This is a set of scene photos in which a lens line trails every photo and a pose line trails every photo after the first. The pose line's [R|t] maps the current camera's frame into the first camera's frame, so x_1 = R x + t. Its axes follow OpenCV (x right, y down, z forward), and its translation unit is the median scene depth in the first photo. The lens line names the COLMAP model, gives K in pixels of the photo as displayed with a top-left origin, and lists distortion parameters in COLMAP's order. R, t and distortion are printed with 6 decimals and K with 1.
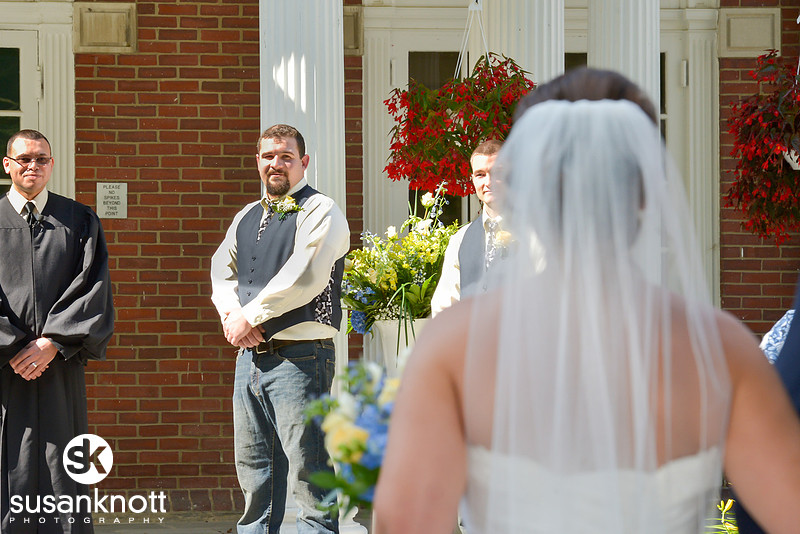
lens RADIAL K [[3368.2, 0, 400.1], [0, 3368.2, 267.4], [0, 0, 1]] dist [-0.398962, 0.000000]
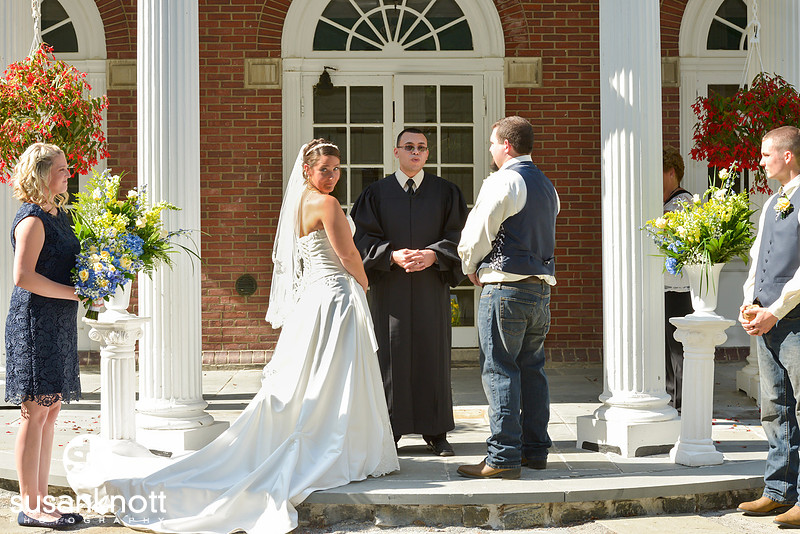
lens RADIAL K [[1695.8, 0, 399.9], [0, 1695.8, 269.6], [0, 0, 1]] dist [-0.025666, 0.000000]
pose [[0.984426, -0.000615, -0.175796, -0.000051], [0.006876, 0.999363, 0.035007, -0.005555], [0.175662, -0.035670, 0.983804, 0.261744]]
